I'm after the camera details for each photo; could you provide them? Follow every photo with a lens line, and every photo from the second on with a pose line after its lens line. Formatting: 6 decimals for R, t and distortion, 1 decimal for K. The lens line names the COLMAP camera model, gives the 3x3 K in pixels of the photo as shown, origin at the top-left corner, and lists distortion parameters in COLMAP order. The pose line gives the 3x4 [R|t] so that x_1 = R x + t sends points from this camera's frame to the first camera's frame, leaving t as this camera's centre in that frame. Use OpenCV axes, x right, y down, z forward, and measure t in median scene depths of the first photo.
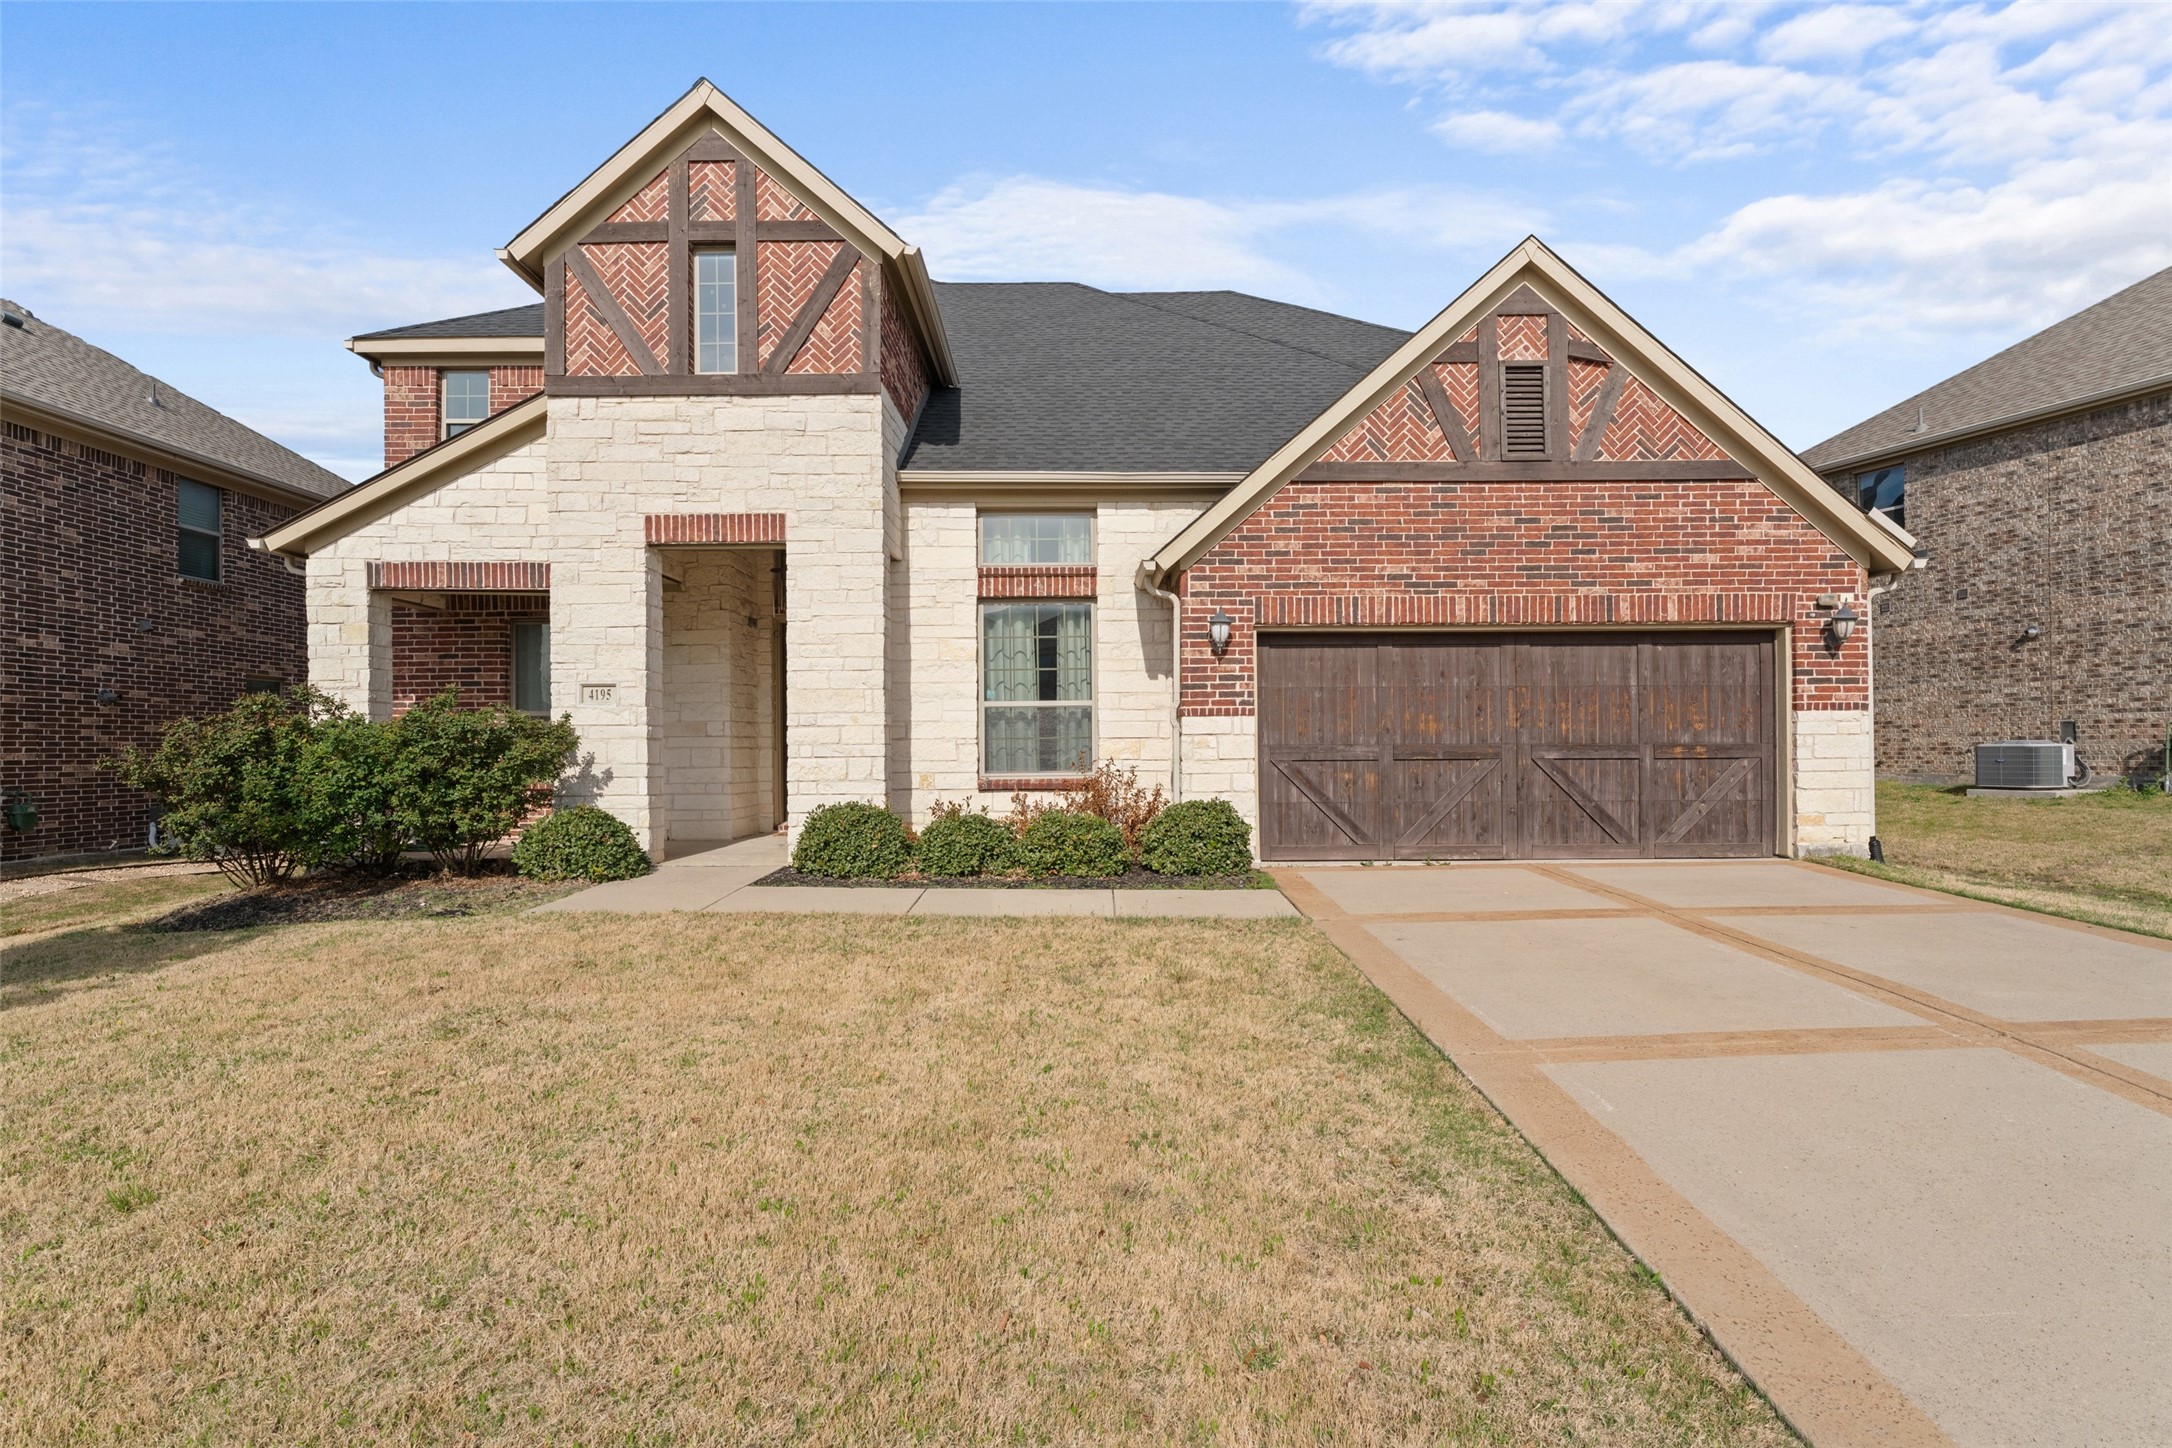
lens RADIAL K [[1105.6, 0, 1083.3], [0, 1105.6, 727.7], [0, 0, 1]] dist [-0.000579, -0.001870]
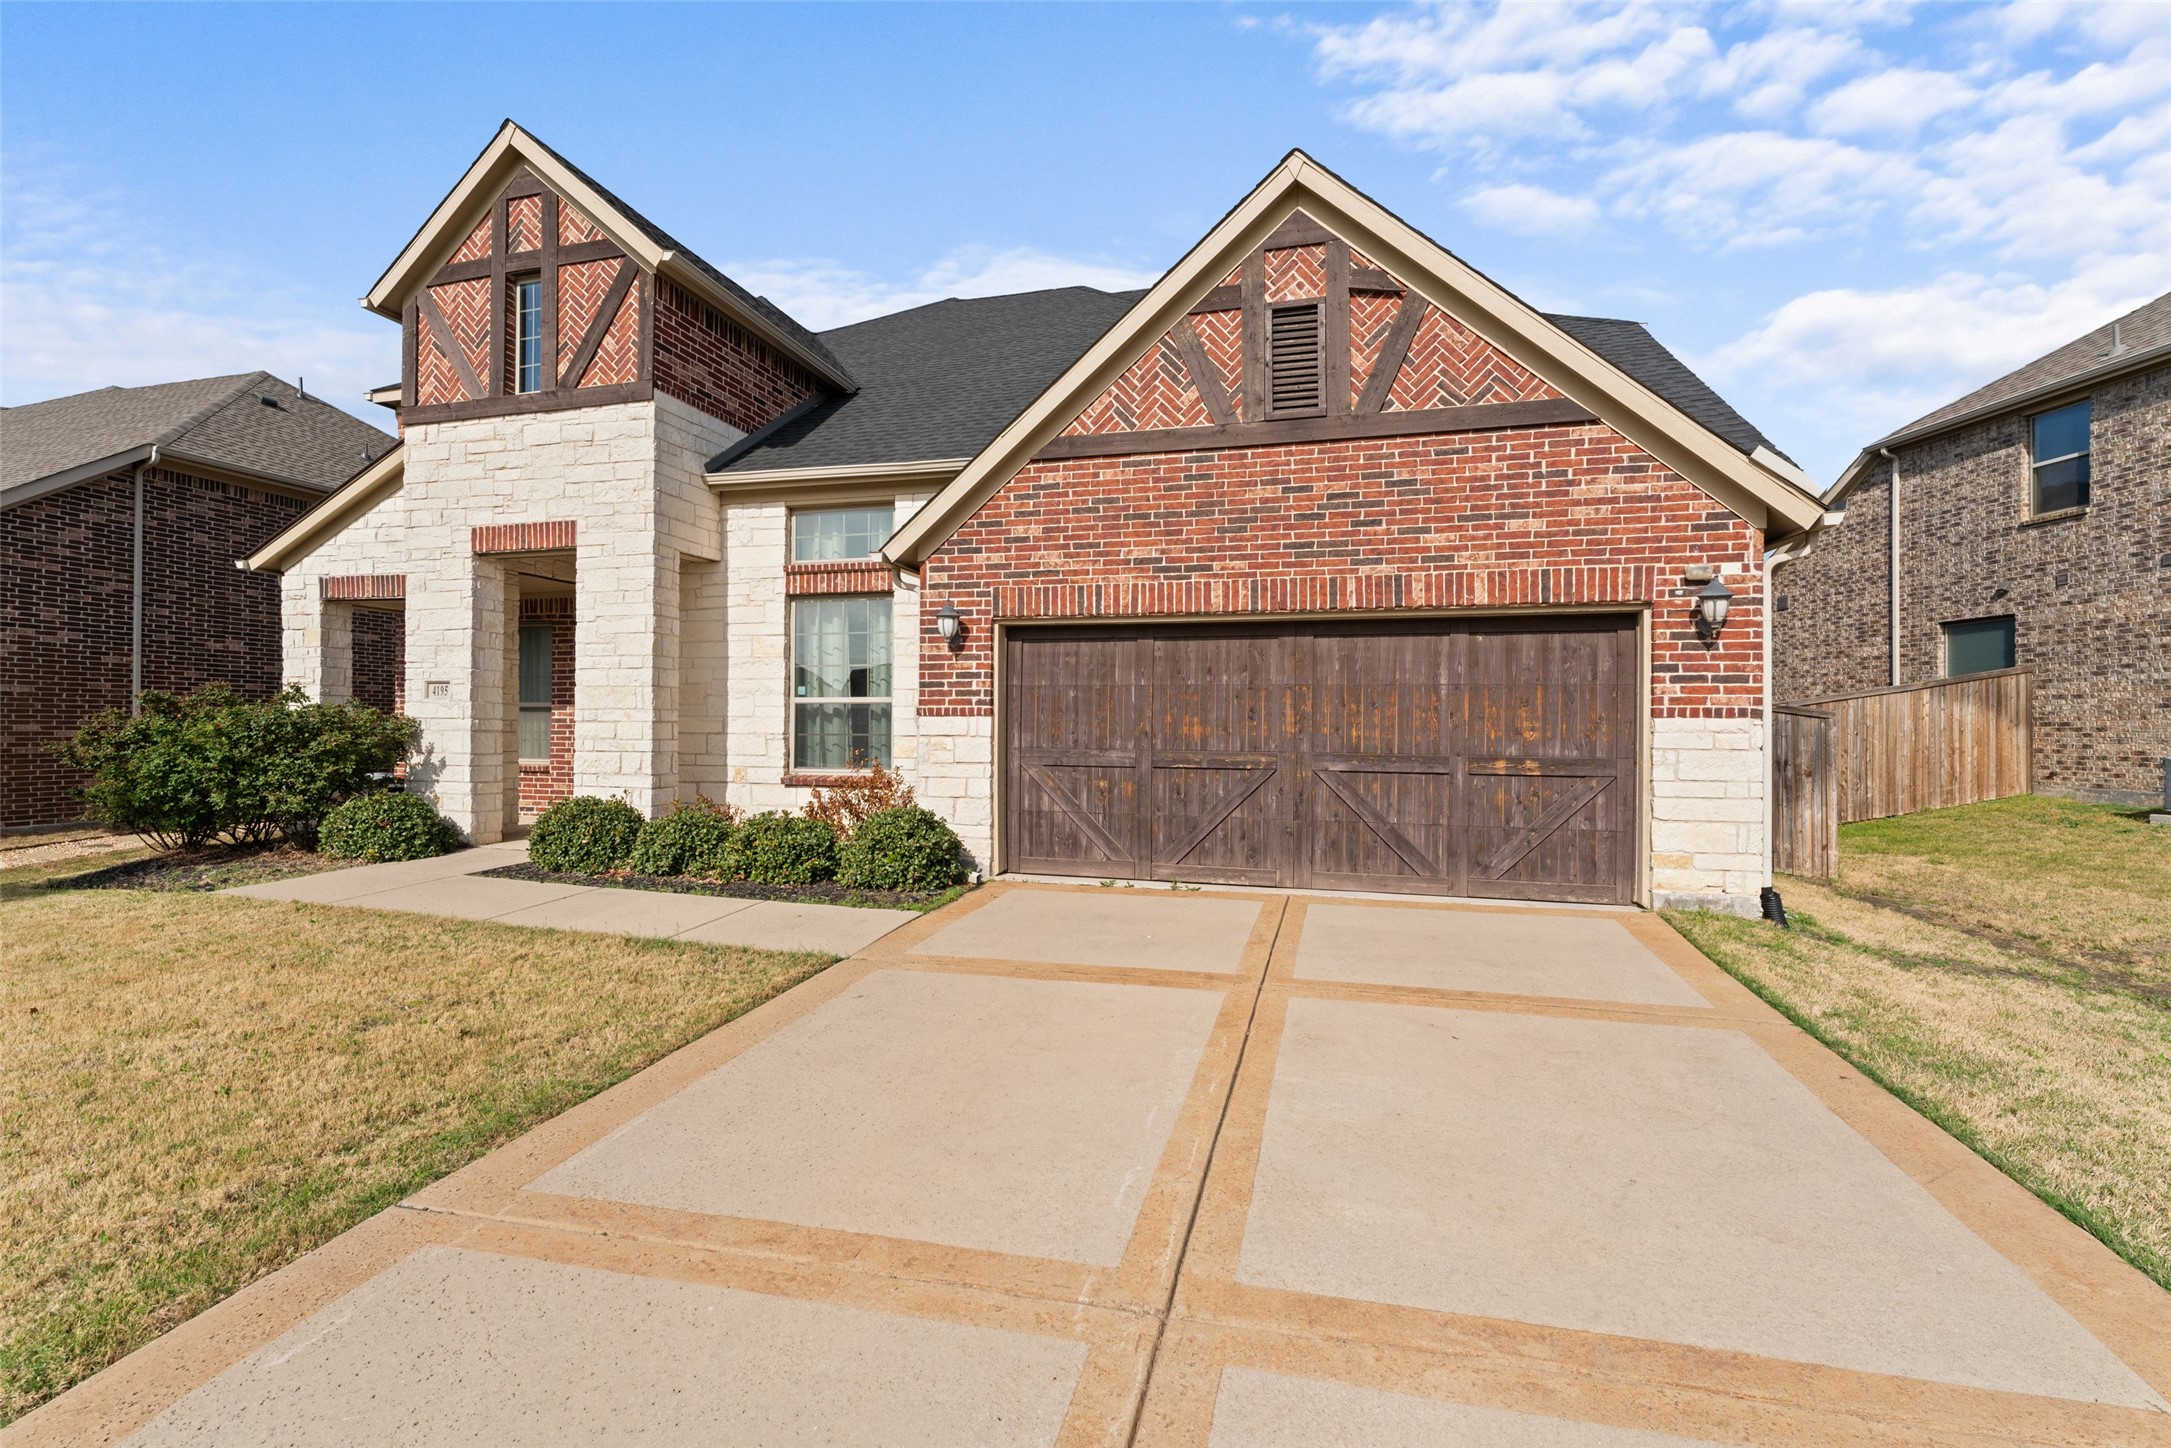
lens RADIAL K [[967.2, 0, 1086.4], [0, 967.2, 709.9], [0, 0, 1]] dist [-0.000706, 0.000731]
pose [[0.960303, 0.009777, -0.278789, 0.453842], [-0.009267, 0.999952, 0.003148, -0.019379], [0.278807, -0.000439, 0.960347, 0.243950]]
